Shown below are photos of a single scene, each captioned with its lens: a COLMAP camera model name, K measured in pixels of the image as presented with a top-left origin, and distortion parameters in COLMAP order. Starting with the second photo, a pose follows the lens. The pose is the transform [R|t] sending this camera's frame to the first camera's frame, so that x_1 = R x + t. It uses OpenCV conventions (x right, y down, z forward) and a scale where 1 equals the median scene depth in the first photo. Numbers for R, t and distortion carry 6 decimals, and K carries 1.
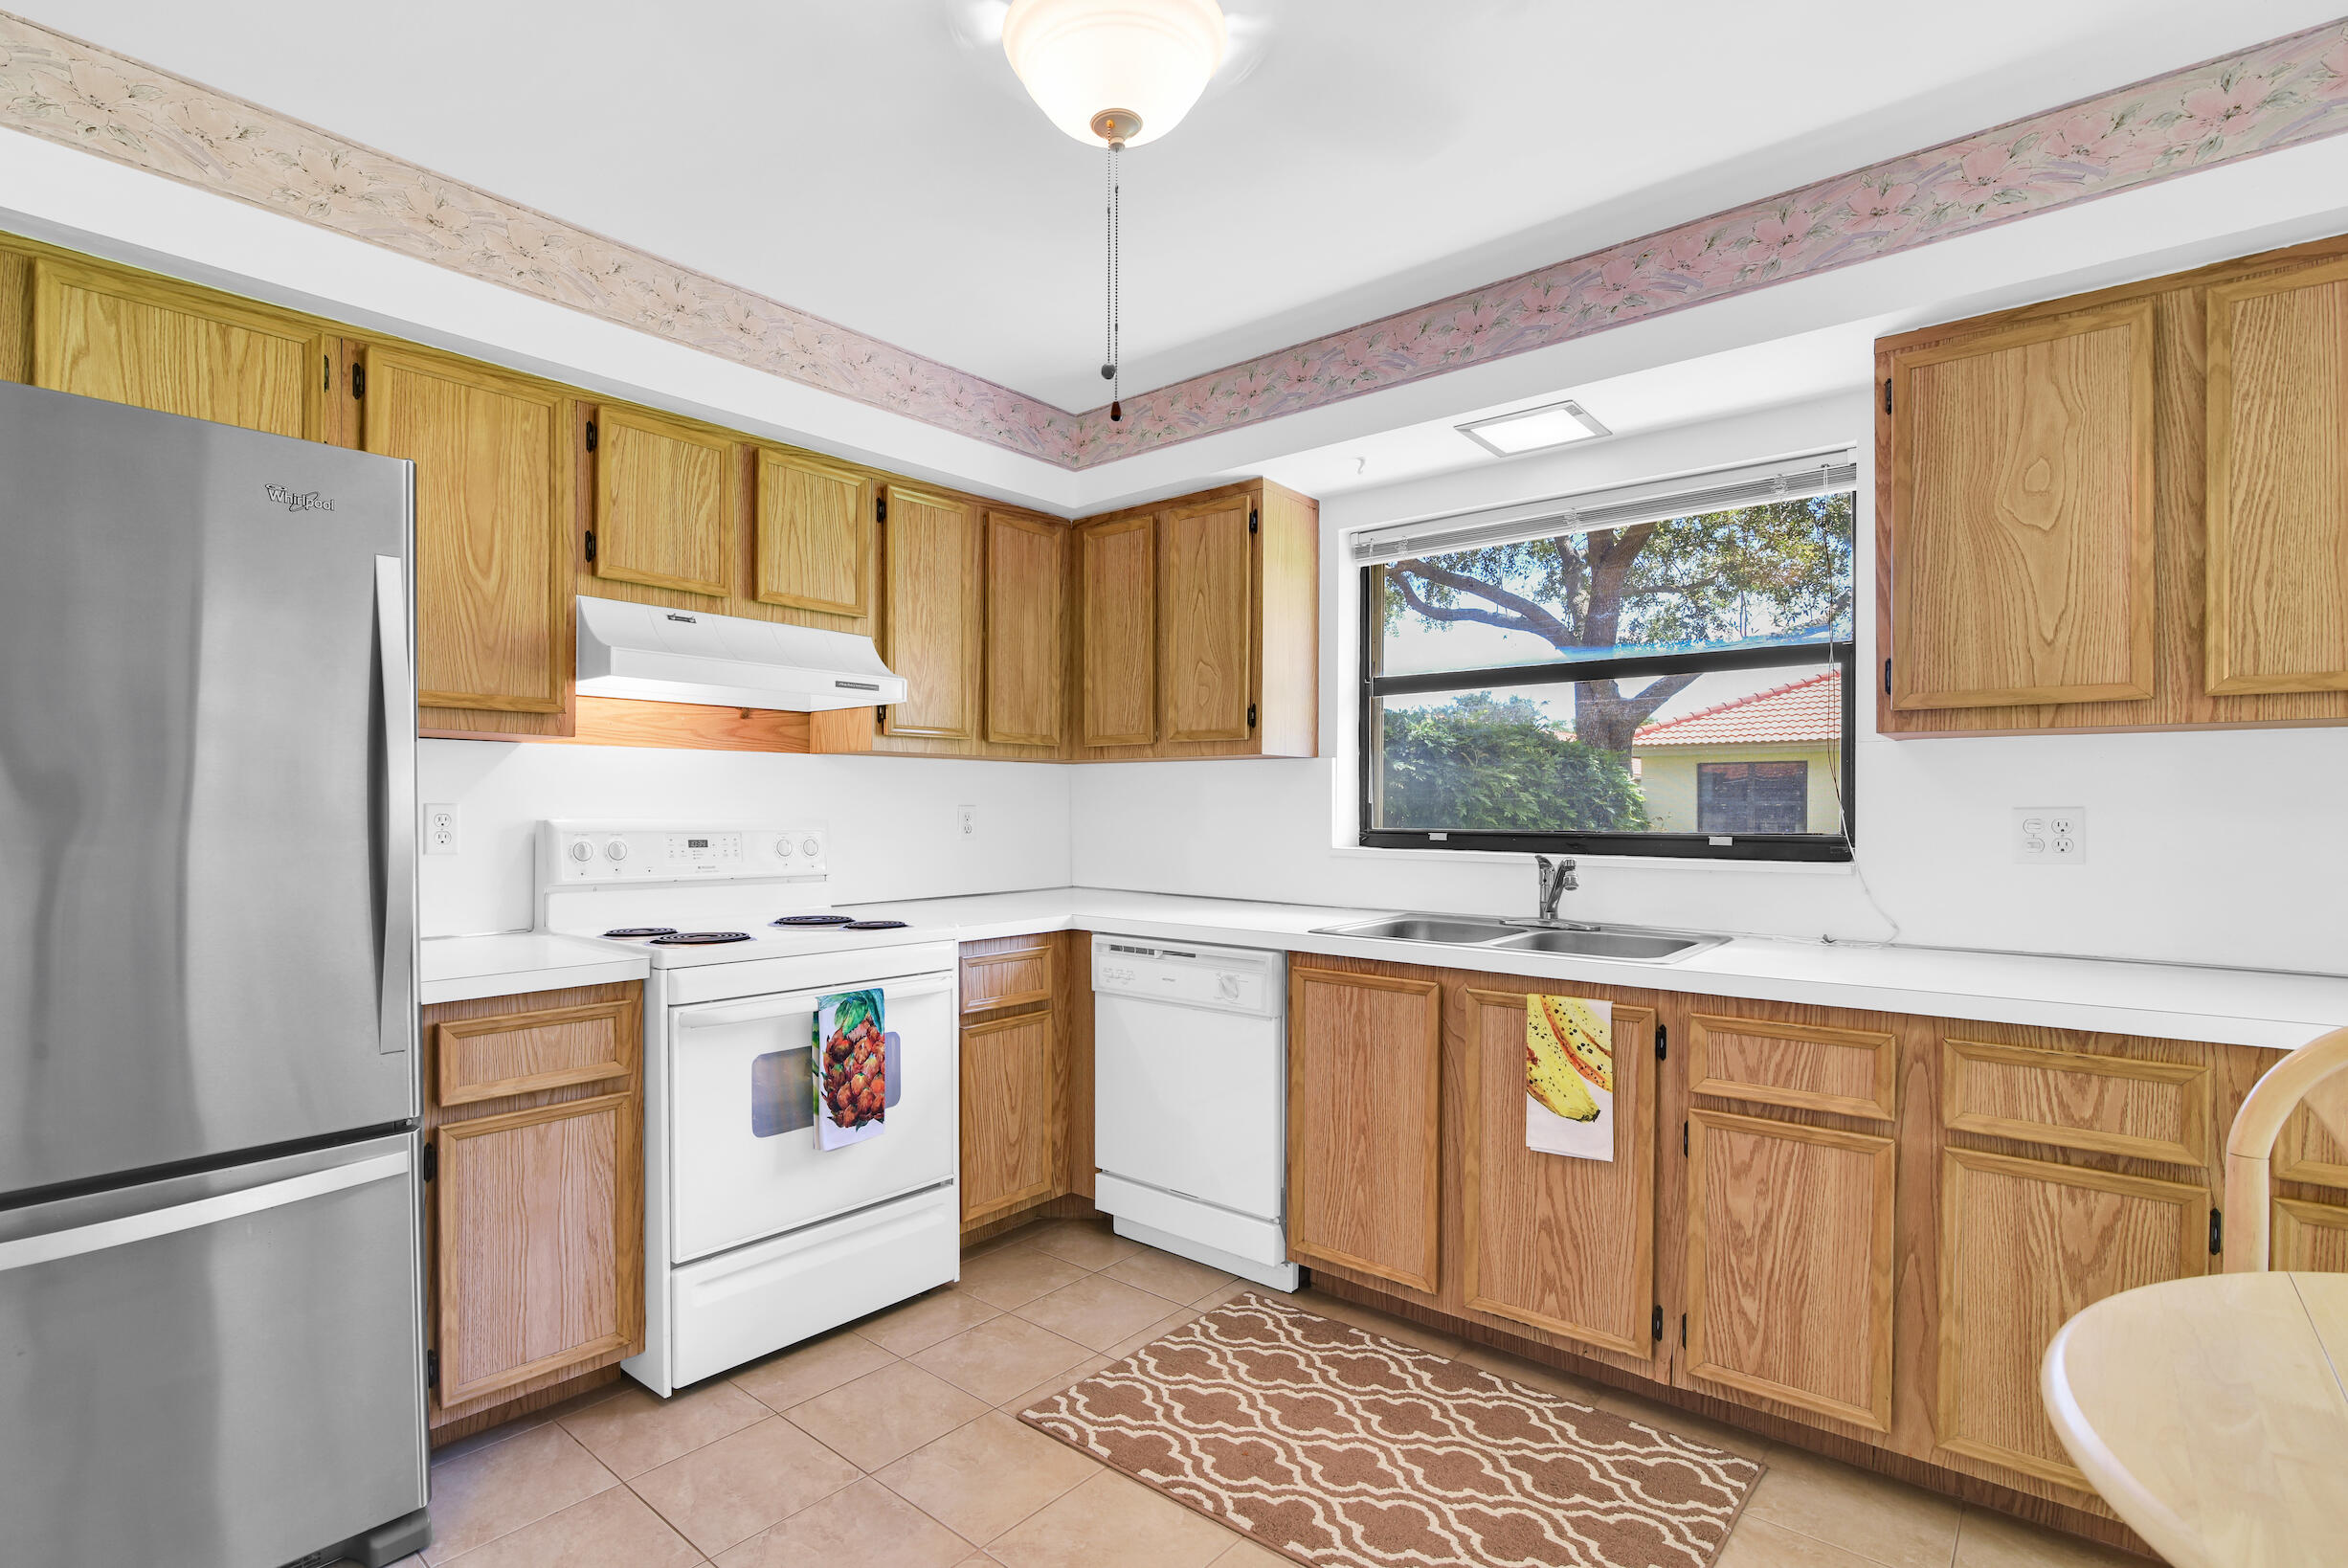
lens RADIAL K [[1097.9, 0, 1149.8], [0, 1097.9, 802.0], [0, 0, 1]] dist [-0.020750, 0.000190]
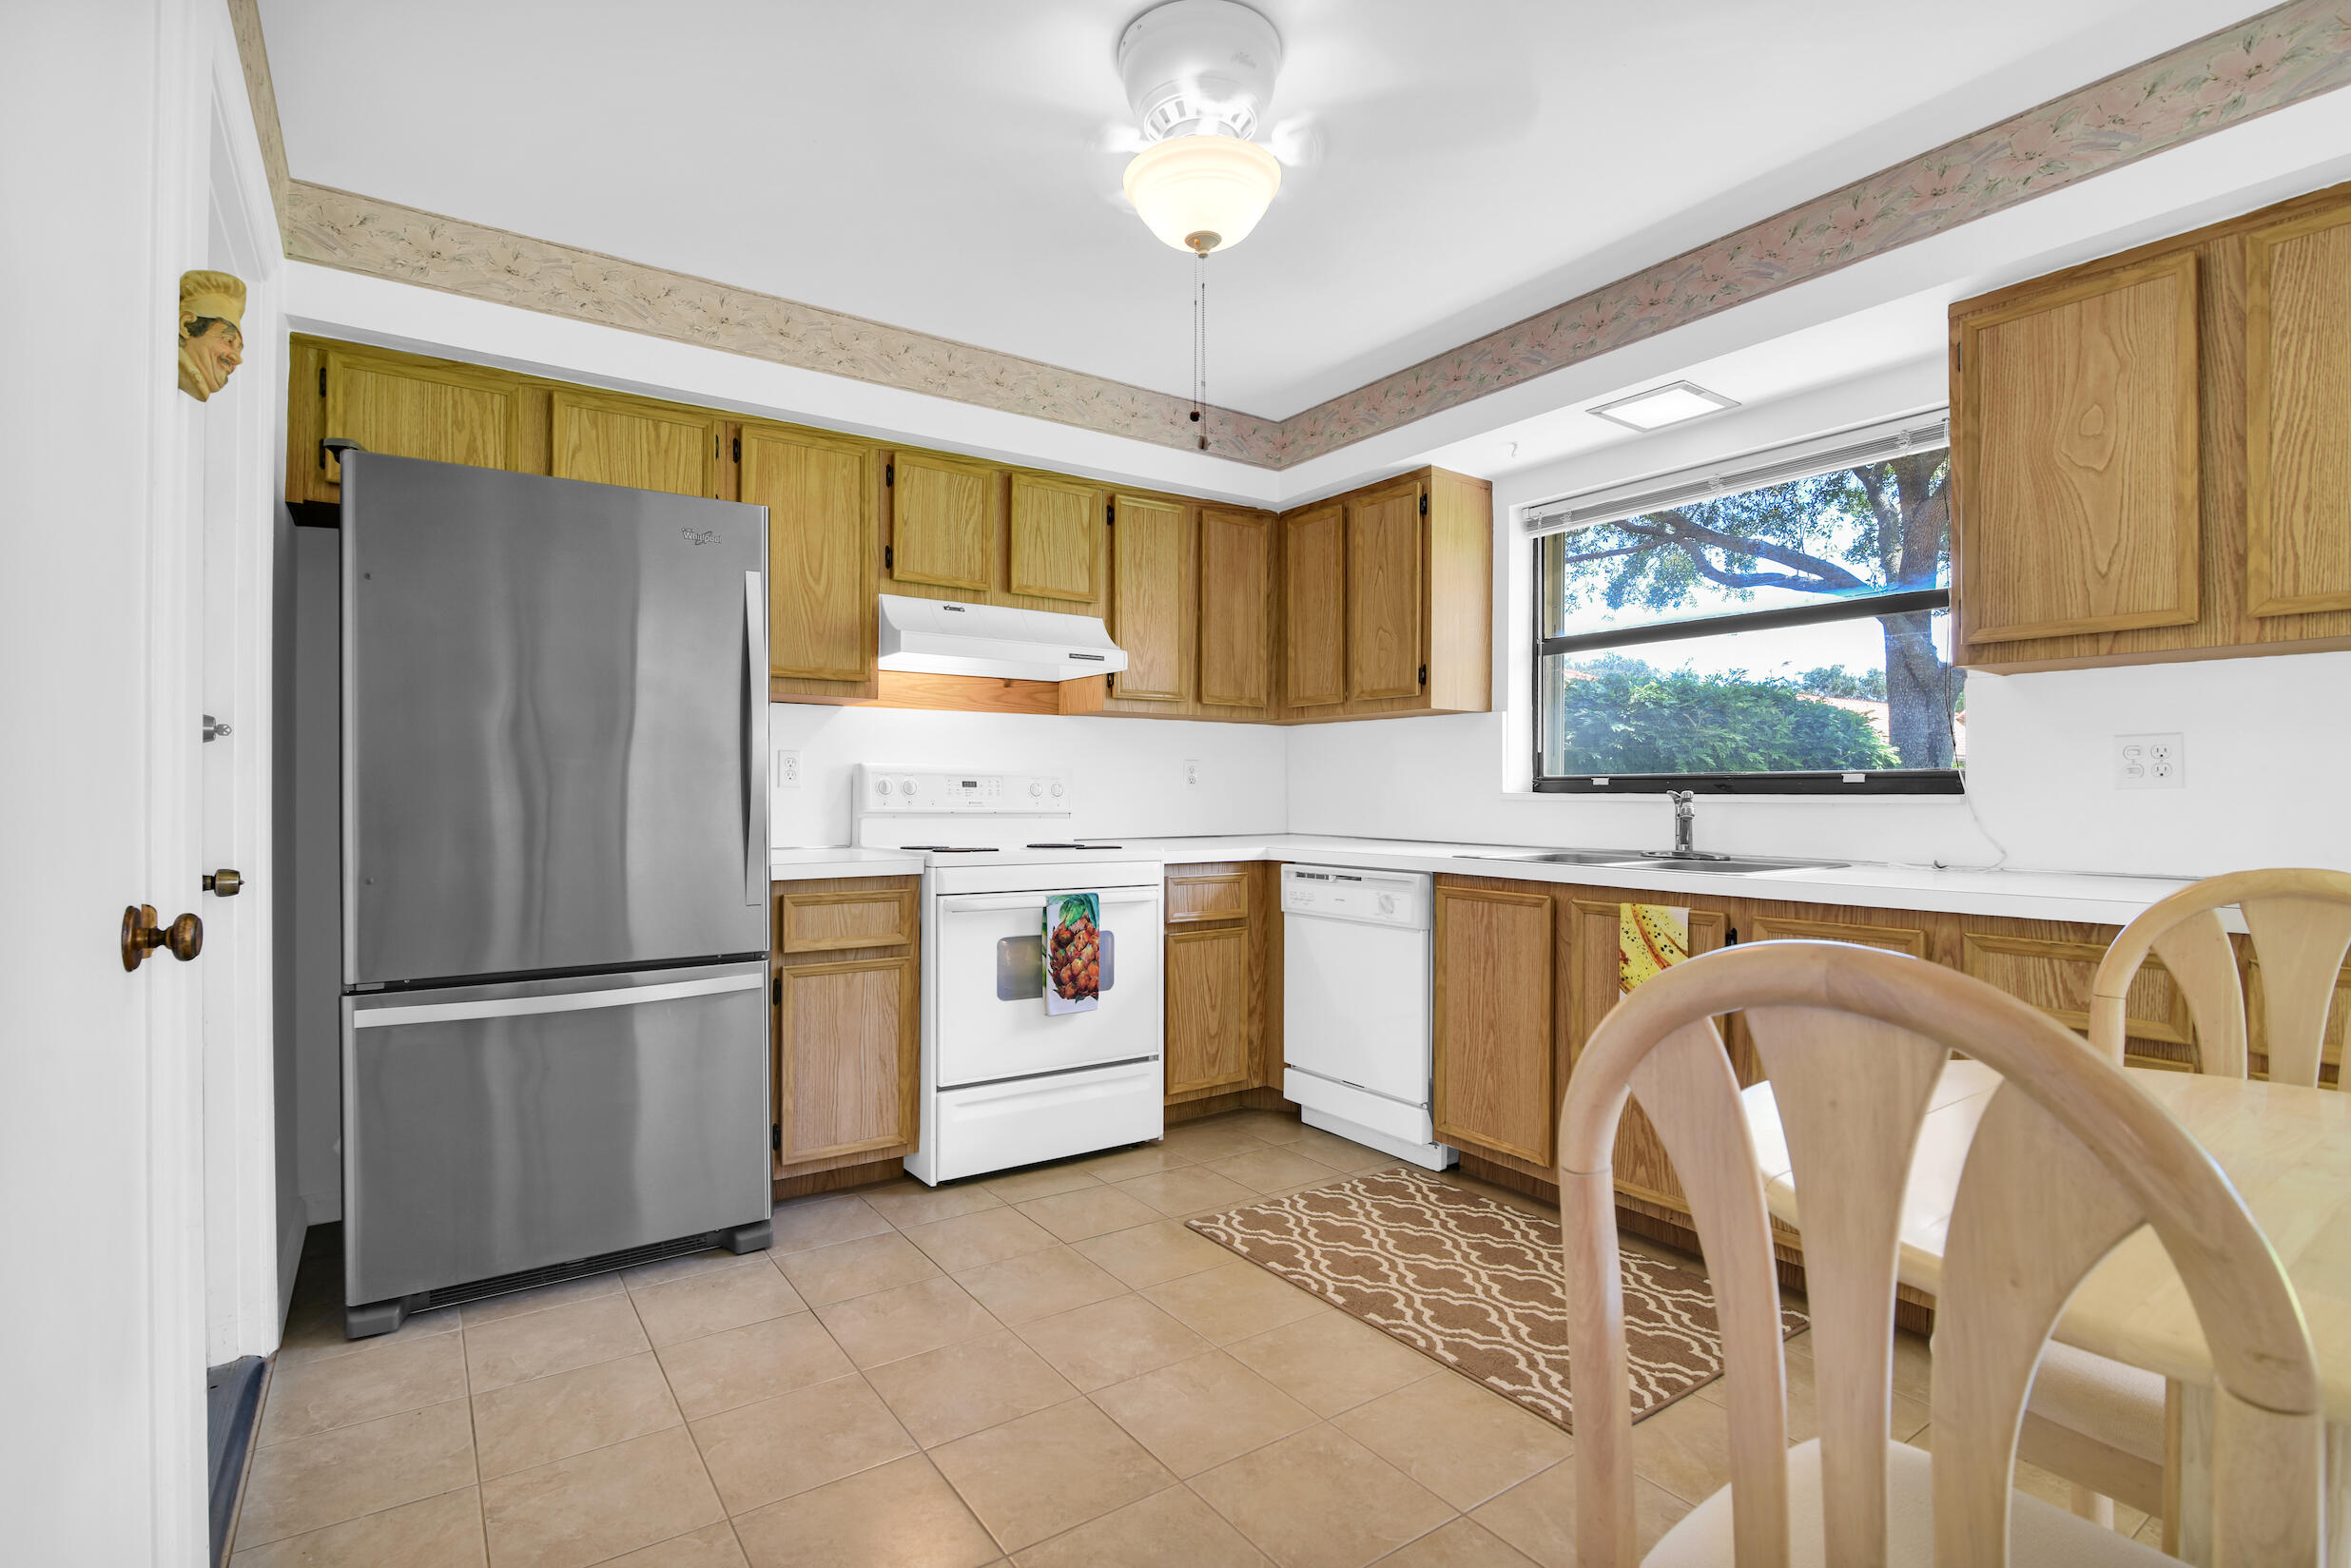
lens RADIAL K [[1112.4, 0, 1172.0], [0, 1112.4, 778.8], [0, 0, 1]] dist [-0.024354, 0.000631]
pose [[0.966124, -0.002515, -0.258065, 0.183940], [-0.000552, 0.999930, -0.011812, 0.057066], [0.258076, 0.011554, 0.966055, -0.236640]]
